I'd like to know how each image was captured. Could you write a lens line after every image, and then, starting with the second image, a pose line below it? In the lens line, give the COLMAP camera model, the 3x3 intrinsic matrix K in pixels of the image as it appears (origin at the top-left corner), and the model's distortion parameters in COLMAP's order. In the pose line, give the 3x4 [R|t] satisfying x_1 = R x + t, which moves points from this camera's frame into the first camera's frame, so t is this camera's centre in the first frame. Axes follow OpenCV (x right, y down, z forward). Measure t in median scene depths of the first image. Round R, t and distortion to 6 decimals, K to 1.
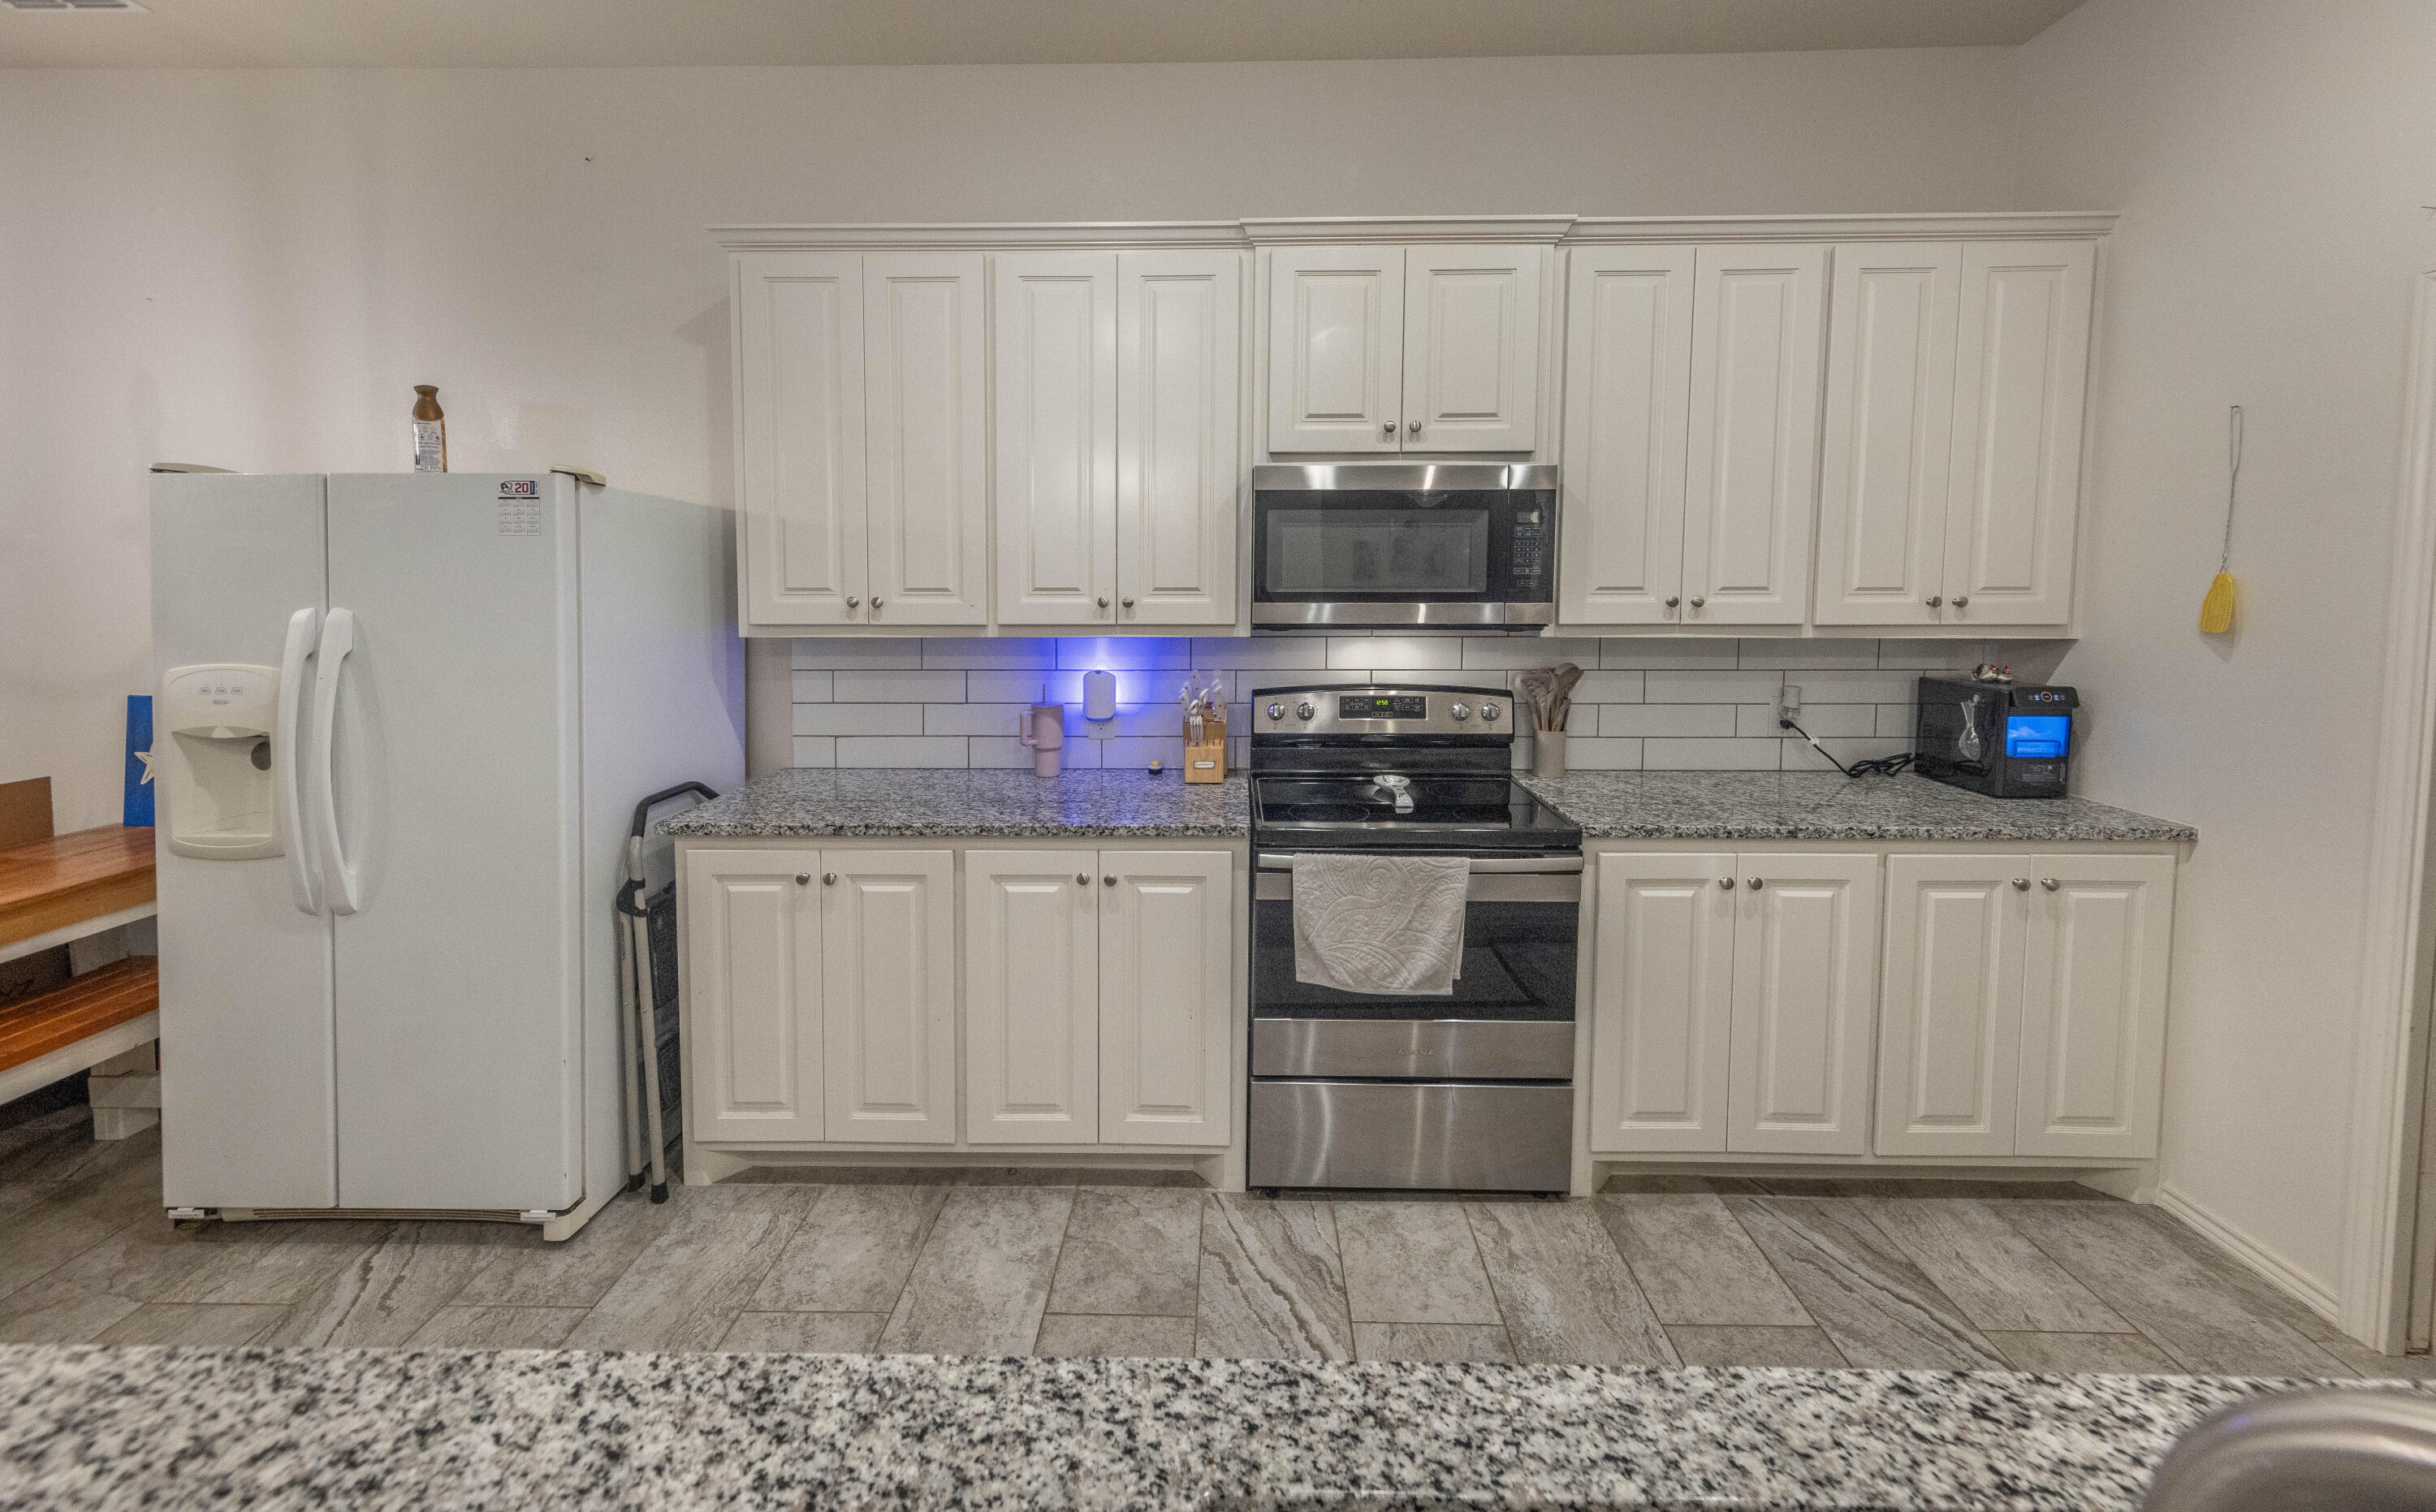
lens RADIAL K [[953.2, 0, 1231.9], [0, 953.2, 621.5], [0, 0, 1]] dist [0.007517, -0.000866]
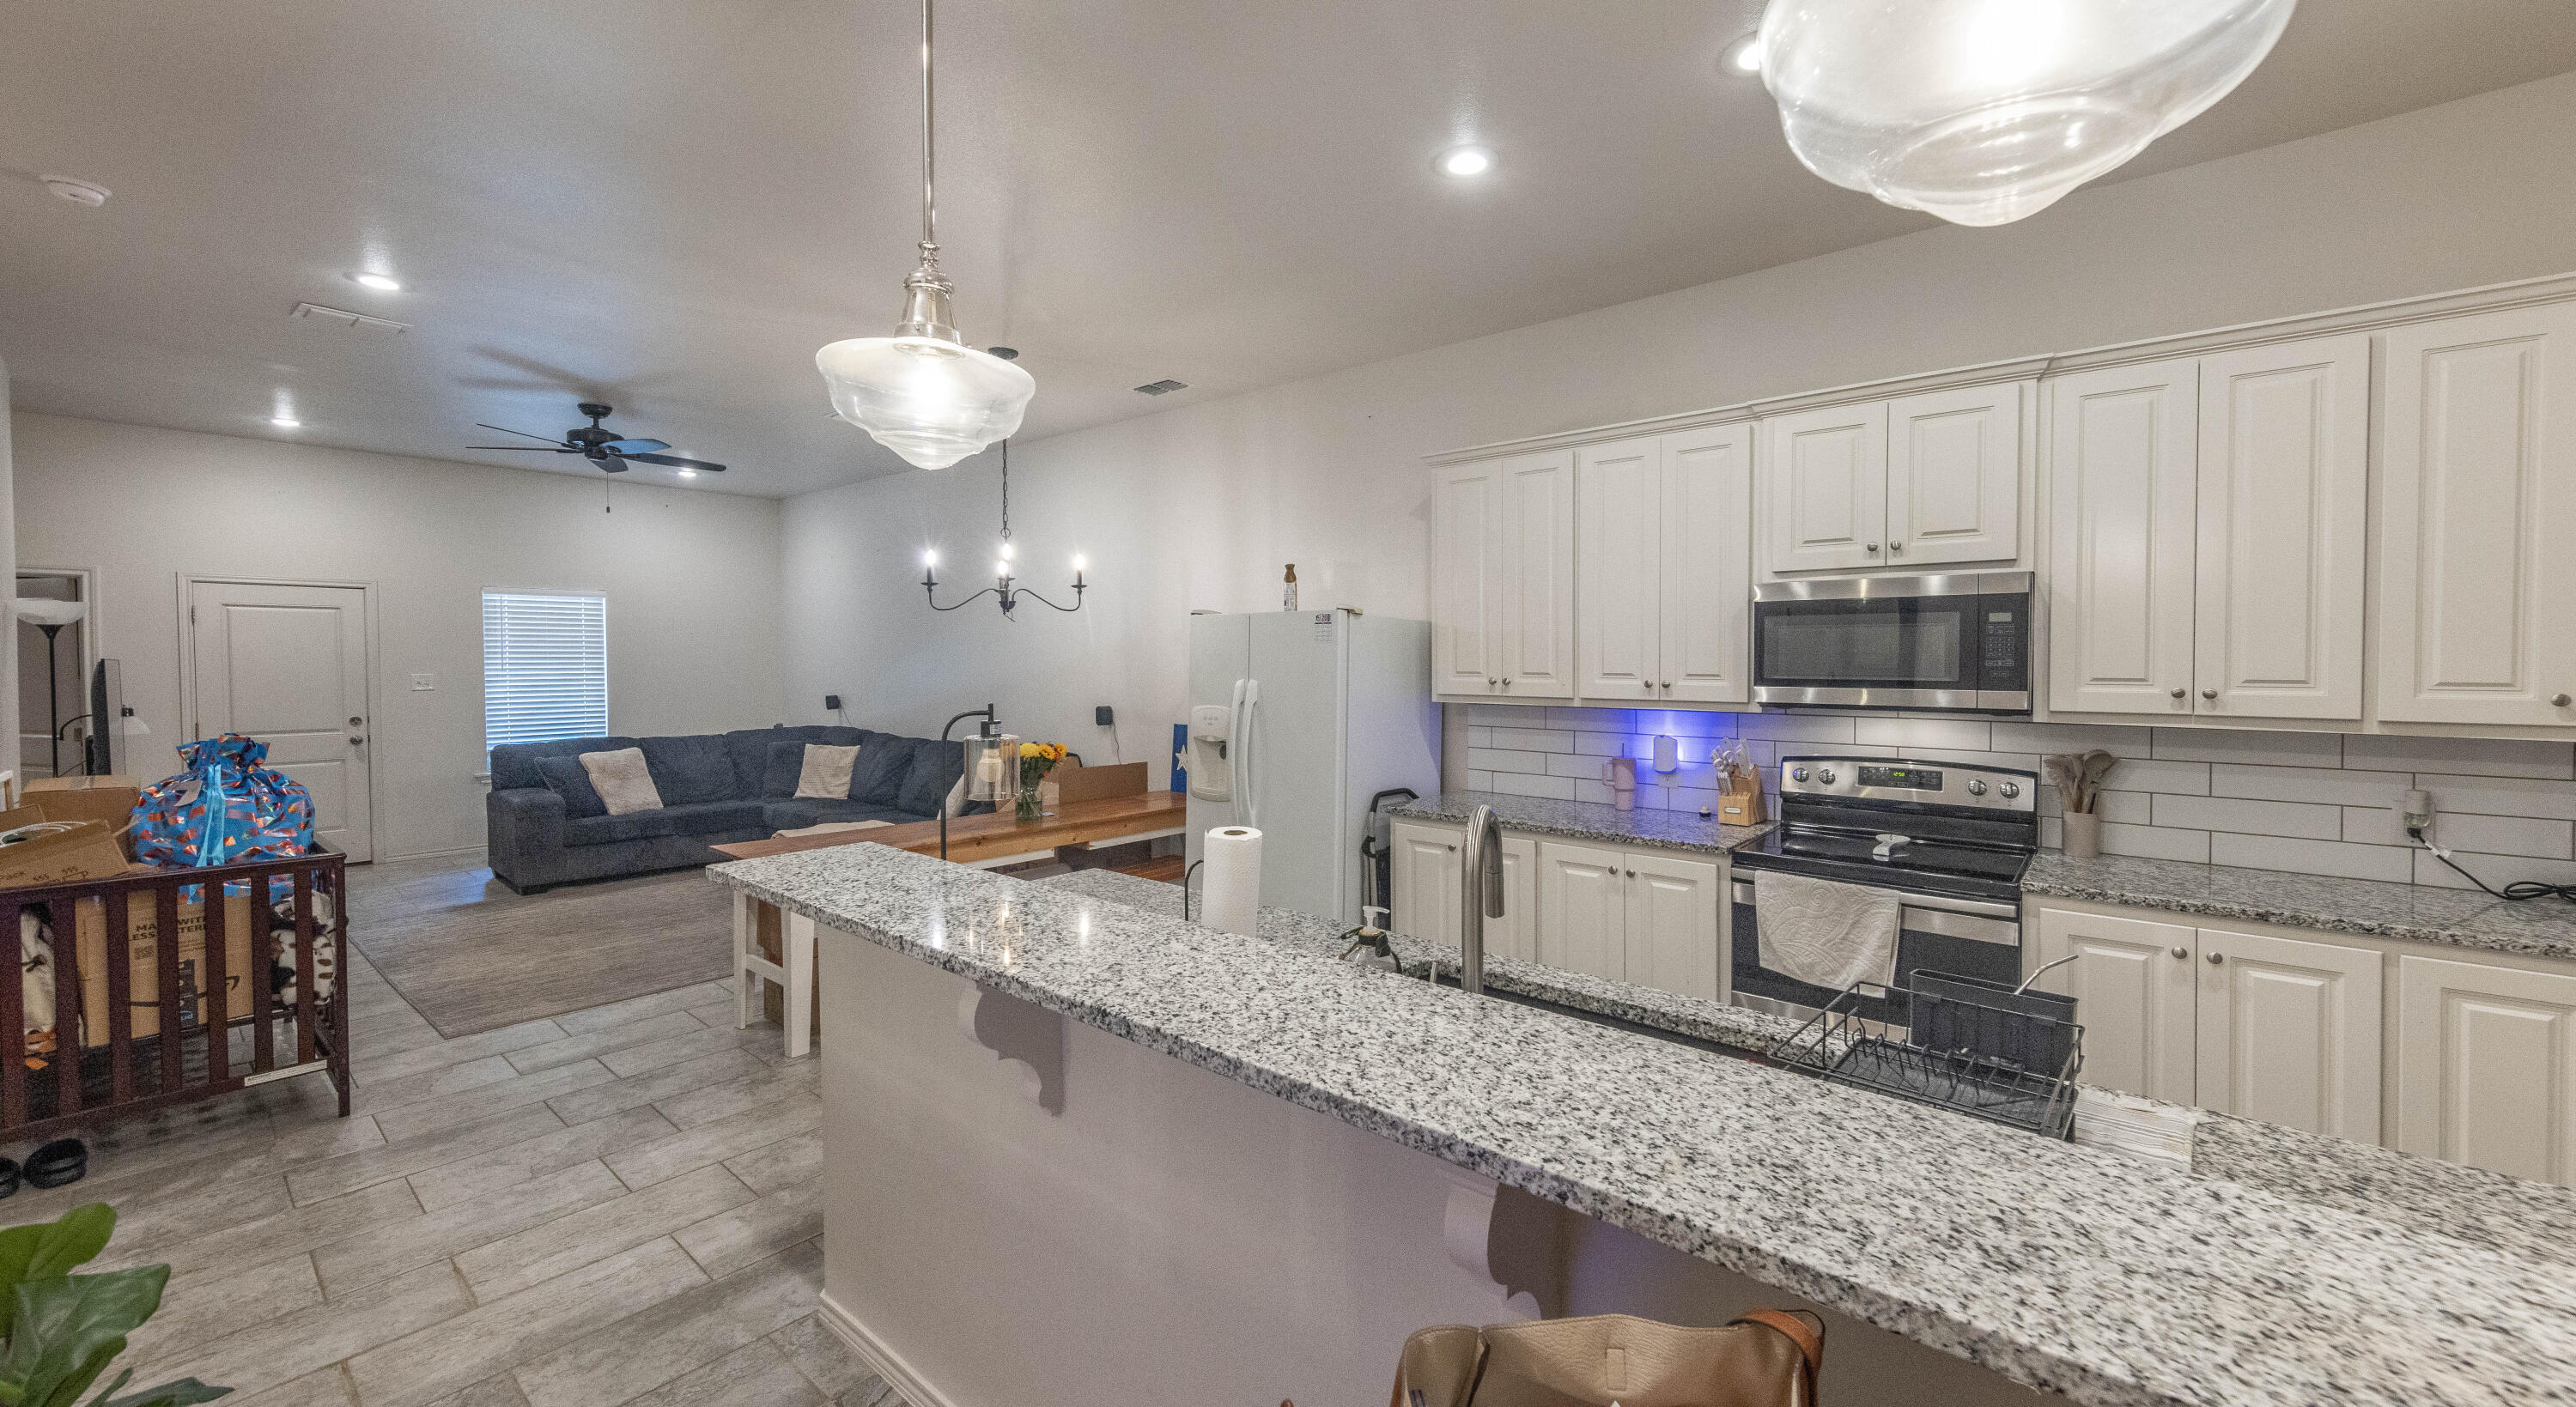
lens RADIAL K [[968.7, 0, 1360.5], [0, 968.7, 667.7], [0, 0, 1]] dist [0.001457, -0.000456]
pose [[0.795741, 0.007173, -0.605595, 0.433127], [-0.032597, 0.998988, -0.030999, 0.015802], [0.604759, 0.044408, 0.795169, -0.434165]]
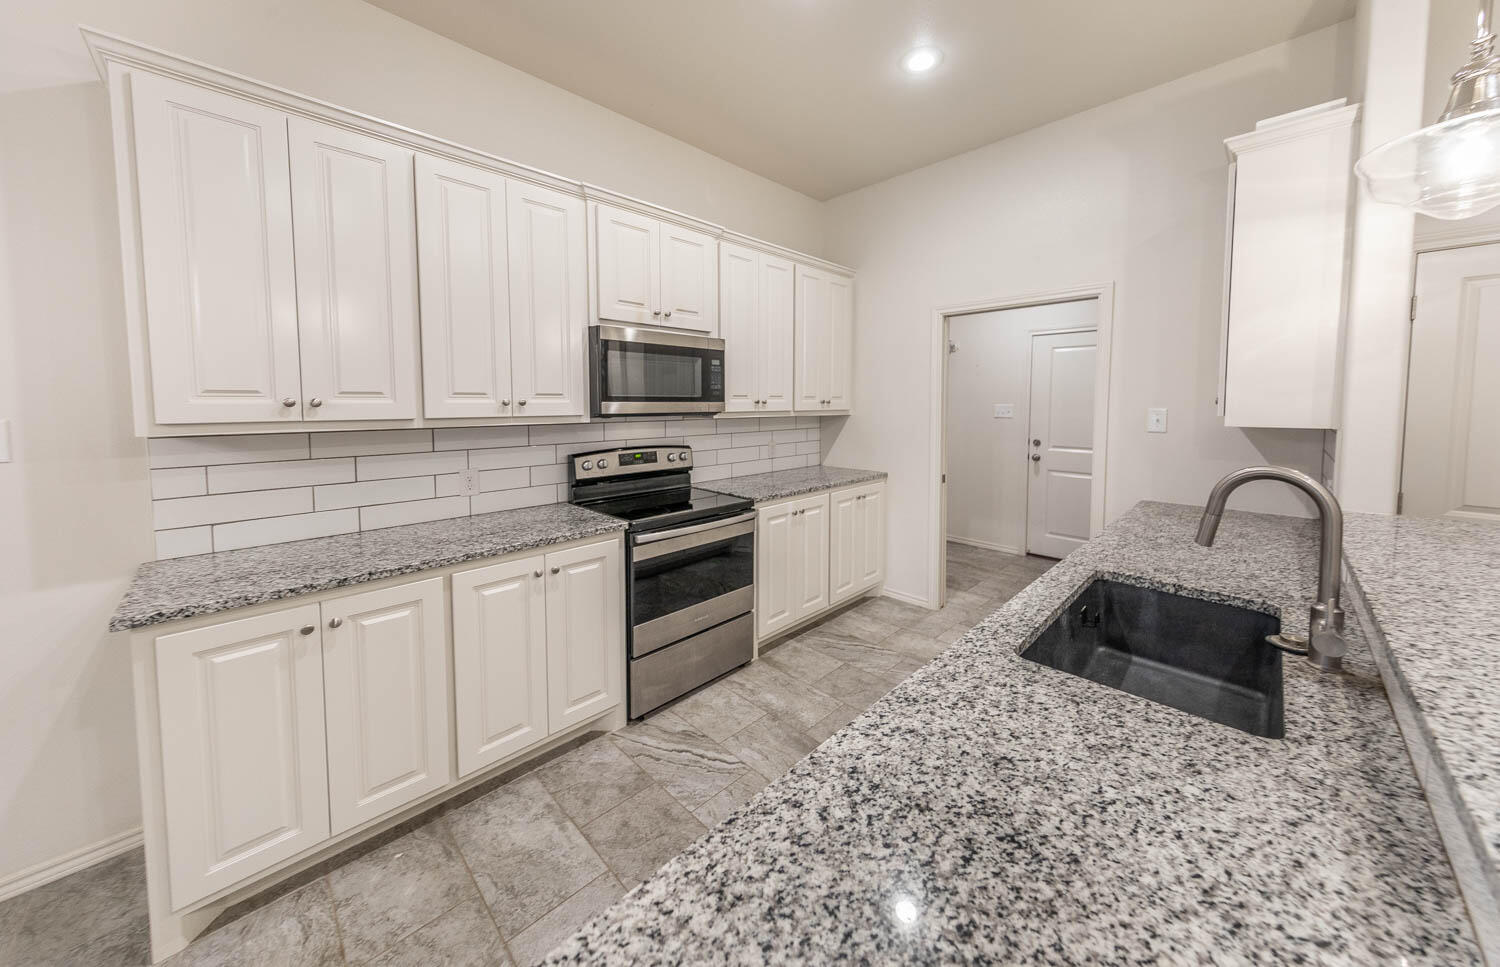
lens RADIAL K [[537.5, 0, 763.5], [0, 537.5, 428.6], [0, 0, 1]] dist [0.005788, -0.000177]
pose [[0.670001, -0.038399, 0.741366, -0.559126], [0.038478, 0.999115, 0.016975, 0.026293], [-0.741362, 0.017153, 0.670886, 0.111299]]
